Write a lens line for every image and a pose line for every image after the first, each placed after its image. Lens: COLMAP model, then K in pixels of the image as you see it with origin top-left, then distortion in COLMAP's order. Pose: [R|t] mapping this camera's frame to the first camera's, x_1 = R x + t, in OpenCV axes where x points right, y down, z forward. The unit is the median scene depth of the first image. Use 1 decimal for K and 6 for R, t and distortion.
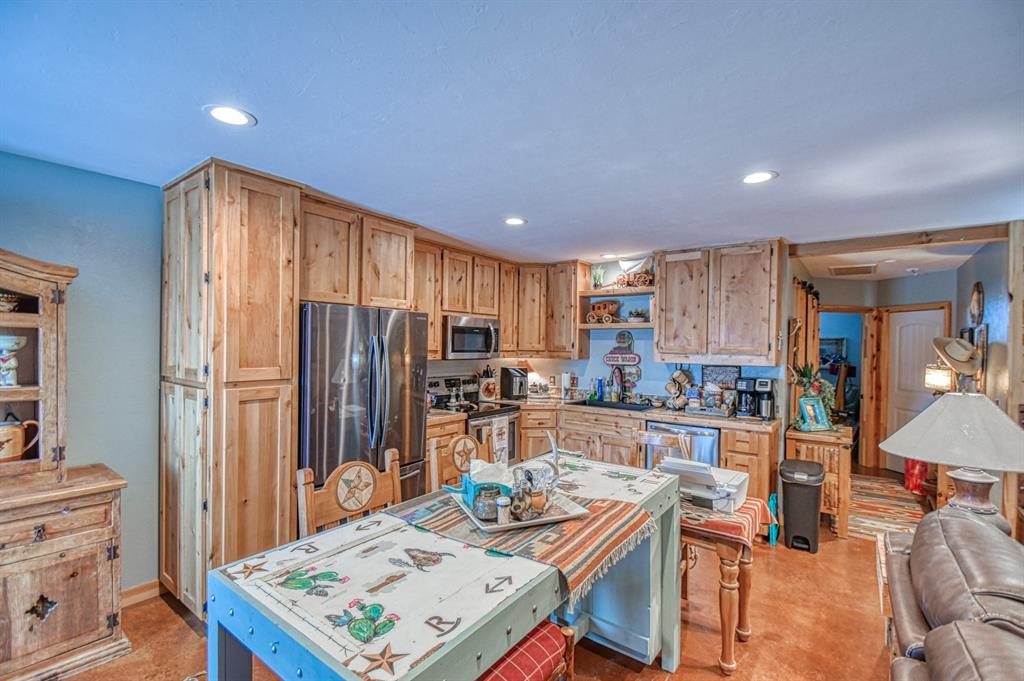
lens RADIAL K [[456.4, 0, 510.9], [0, 456.4, 346.3], [0, 0, 1]] dist [0.015663, -0.019176]
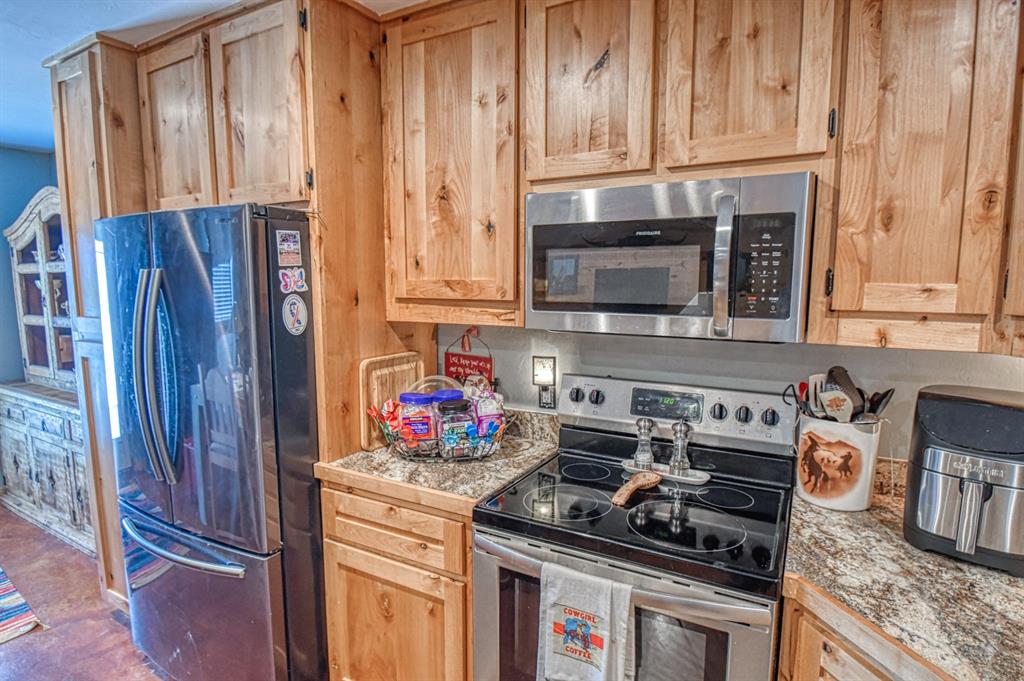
lens RADIAL K [[541.6, 0, 512.0], [0, 541.6, 347.3], [0, 0, 1]] dist [-0.003123, -0.018721]
pose [[0.136322, 0.109677, -0.984575, 0.254559], [-0.003362, 0.993898, 0.110250, -0.002146], [0.990659, -0.011719, 0.135859, 0.930314]]
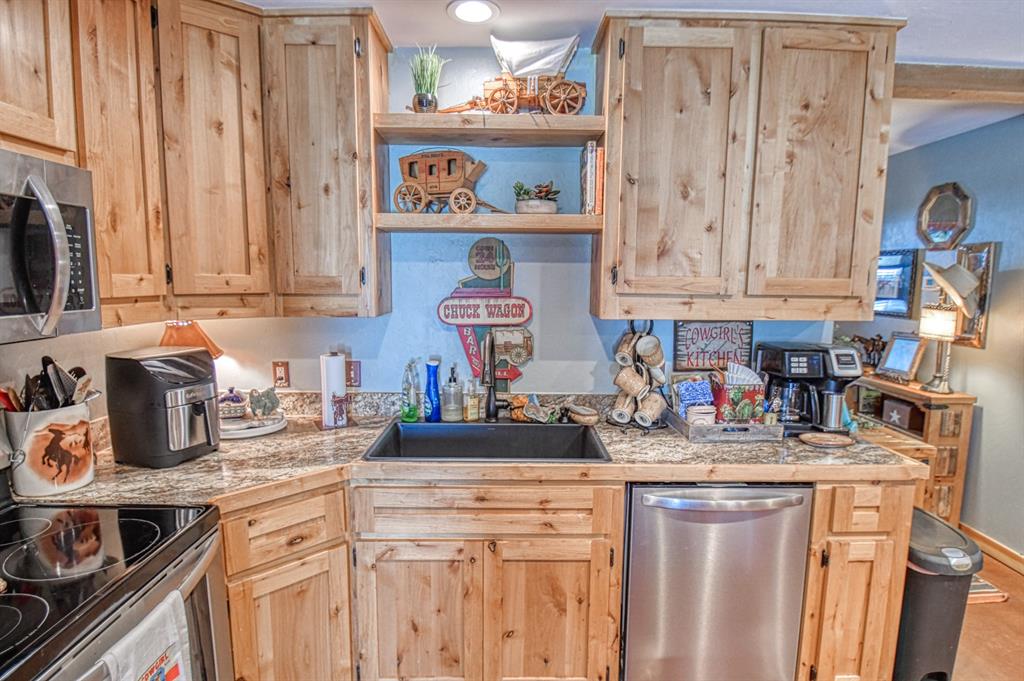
lens RADIAL K [[541.6, 0, 512.0], [0, 541.6, 347.3], [0, 0, 1]] dist [-0.003123, -0.018721]
pose [[0.792840, -0.085264, 0.603436, -0.028024], [0.005521, 0.991129, 0.132790, -0.003112], [-0.609405, -0.101950, 0.786277, 0.720422]]
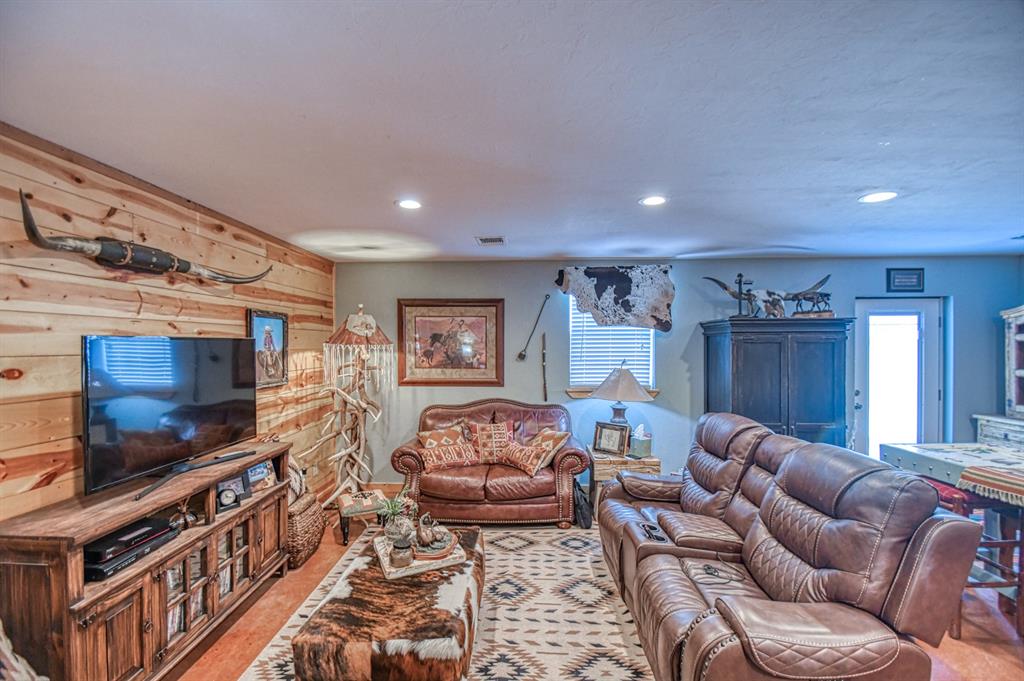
lens RADIAL K [[446.5, 0, 509.8], [0, 446.5, 346.2], [0, 0, 1]] dist [0.015160, -0.017506]
pose [[-0.820776, -0.011094, -0.571142, 0.829942], [-0.013430, 0.999910, -0.000122, 0.005902], [0.571092, 0.007570, -0.820851, 0.440215]]
